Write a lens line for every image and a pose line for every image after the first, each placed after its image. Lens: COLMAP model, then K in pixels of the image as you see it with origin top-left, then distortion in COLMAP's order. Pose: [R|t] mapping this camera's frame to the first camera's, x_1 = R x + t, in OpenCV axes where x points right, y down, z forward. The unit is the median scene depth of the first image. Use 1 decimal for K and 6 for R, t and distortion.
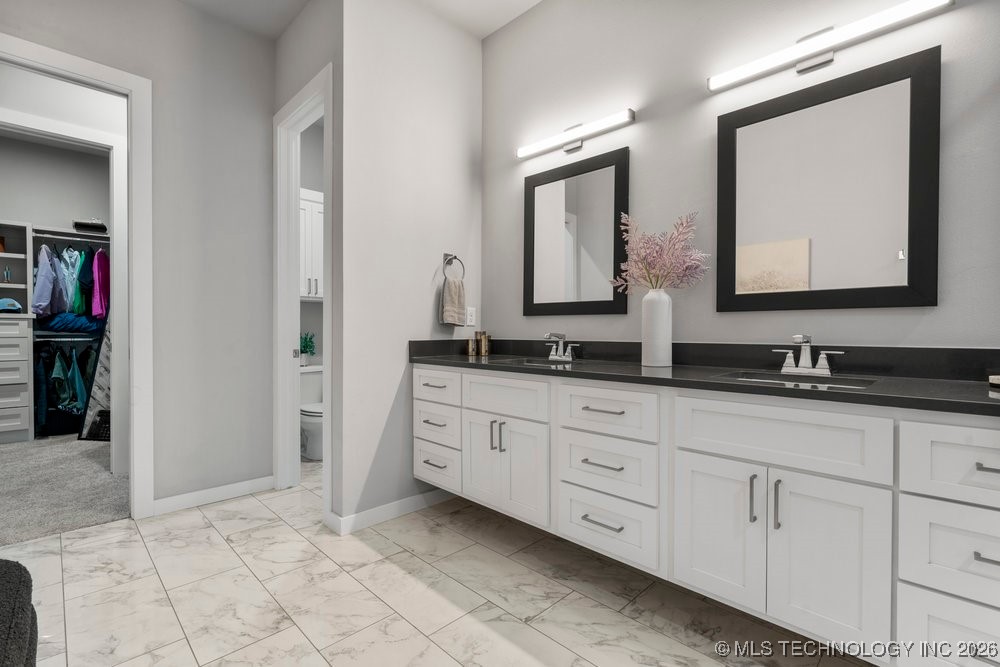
lens RADIAL K [[461.9, 0, 497.4], [0, 461.9, 334.7], [0, 0, 1]] dist [-0.003961, 0.003412]
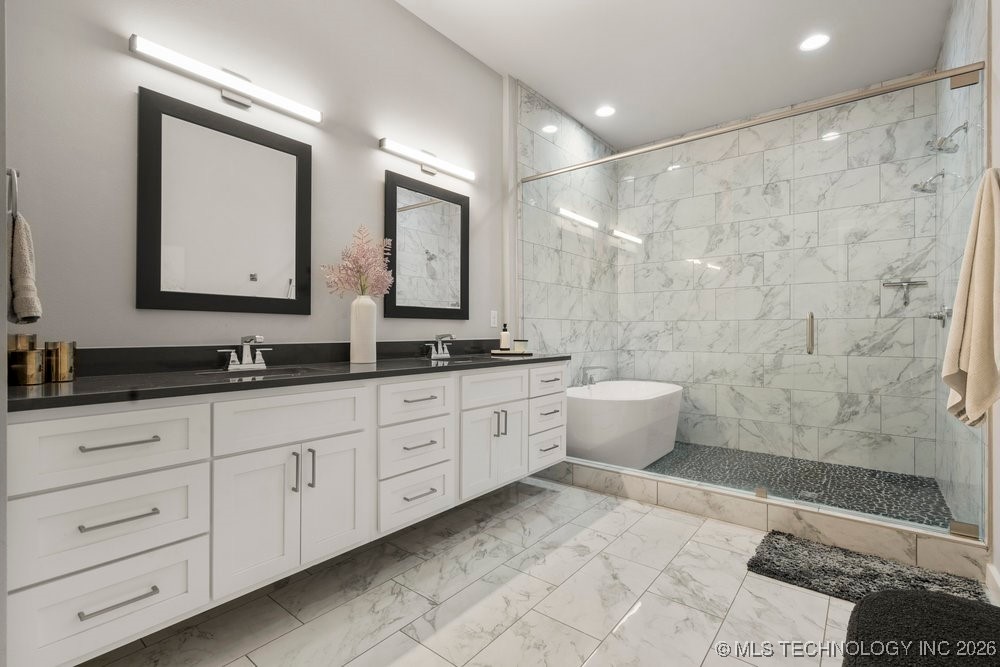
lens RADIAL K [[461.9, 0, 497.5], [0, 461.9, 330.9], [0, 0, 1]] dist [-0.003961, 0.003412]
pose [[-0.116447, -0.000720, 0.993197, -0.787326], [0.009067, 0.999957, 0.001788, -0.009185], [-0.993156, 0.009214, -0.116435, 0.760777]]
